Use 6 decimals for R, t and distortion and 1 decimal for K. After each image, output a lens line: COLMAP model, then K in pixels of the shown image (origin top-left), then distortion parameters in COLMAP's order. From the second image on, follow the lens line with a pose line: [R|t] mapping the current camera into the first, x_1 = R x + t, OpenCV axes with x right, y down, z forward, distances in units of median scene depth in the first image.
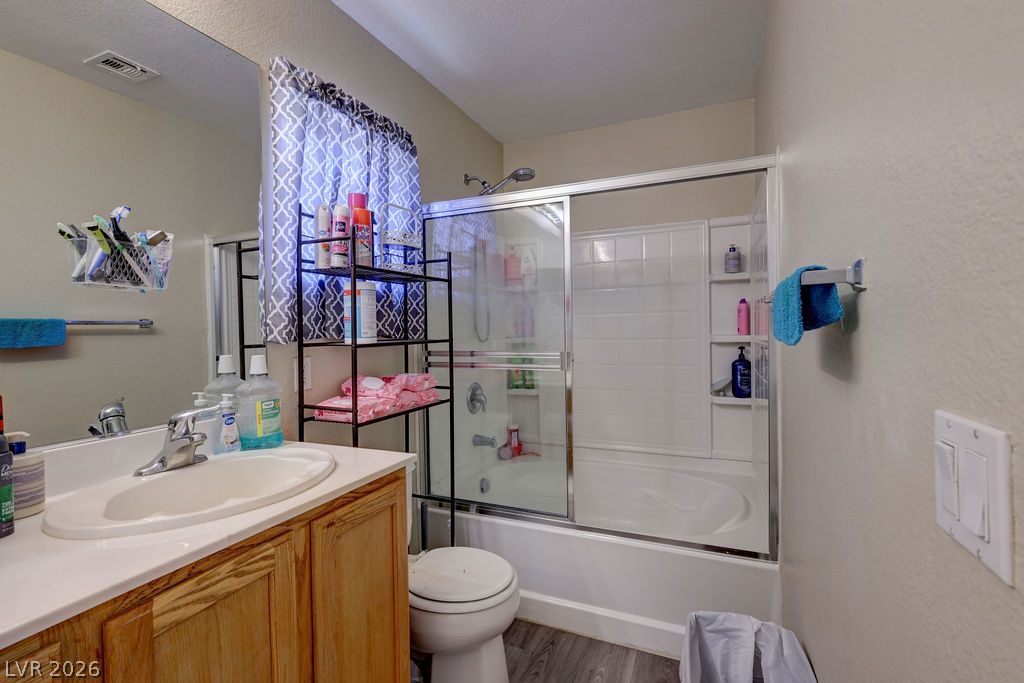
lens RADIAL K [[469.5, 0, 515.2], [0, 469.5, 338.2], [0, 0, 1]] dist [0.000923, 0.000333]
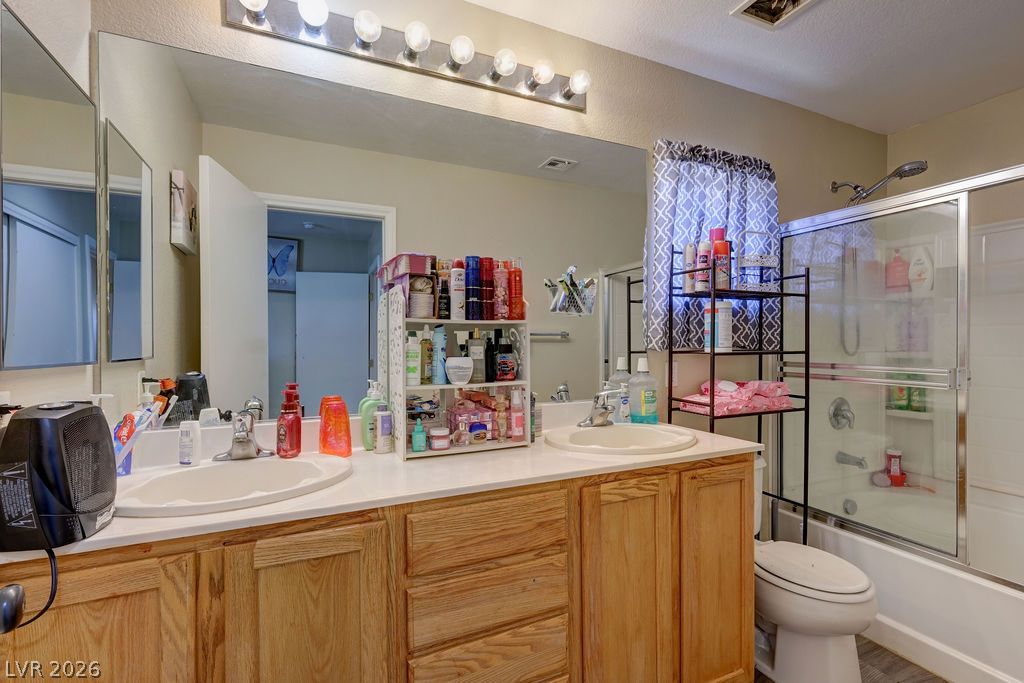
lens RADIAL K [[462.1, 0, 519.4], [0, 462.1, 343.3], [0, 0, 1]] dist [0.002324, 0.000306]
pose [[0.750132, 0.015170, -0.661114, 0.072296], [-0.023217, 0.999725, -0.003404, 0.003592], [0.660880, 0.017902, 0.750278, -0.225210]]
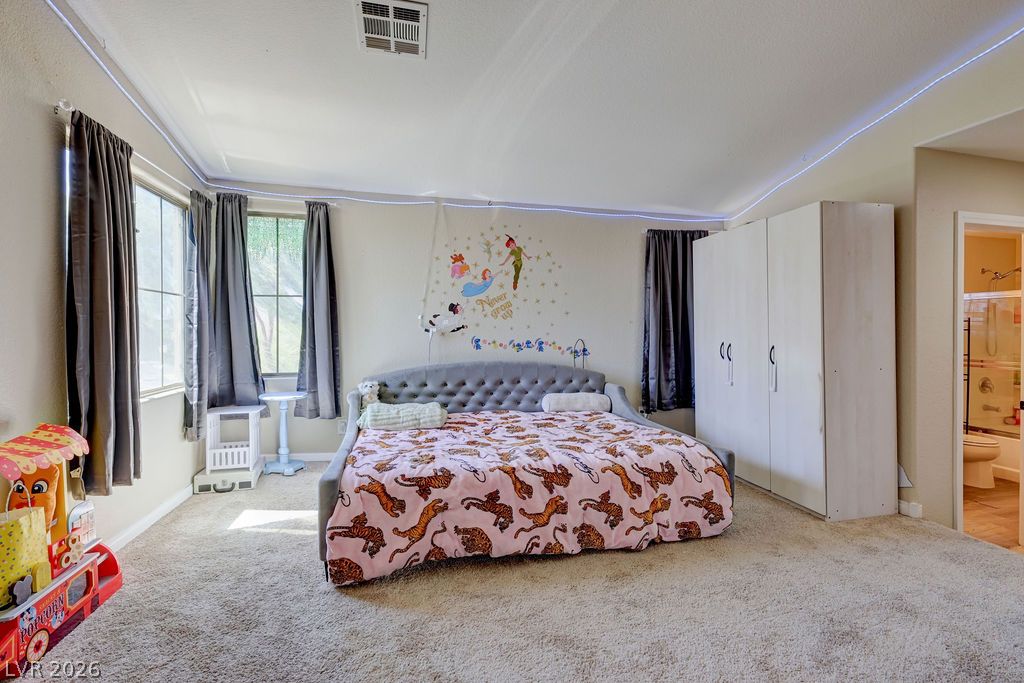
lens RADIAL K [[434.6, 0, 516.2], [0, 434.6, 335.1], [0, 0, 1]] dist [-0.008516, -0.000166]
pose [[0.588566, 0.020099, -0.808199, 0.309735], [-0.030619, 0.999528, 0.002559, -0.034362], [0.807869, 0.023240, 0.588903, -2.421530]]
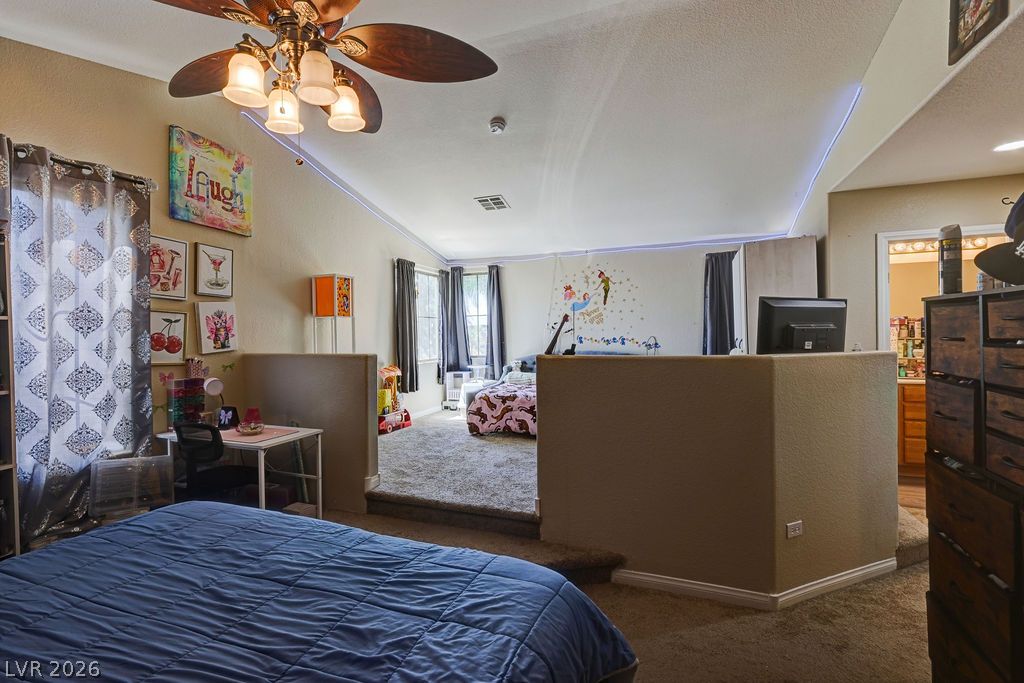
lens RADIAL K [[460.1, 0, 512.0], [0, 460.1, 341.5], [0, 0, 1]] dist [0.000013, 0.000060]
pose [[0.033895, 0.028947, -0.999006, 1.928563], [-0.010607, 0.999535, 0.028602, -0.064112], [0.999369, 0.009627, 0.034187, -2.024736]]
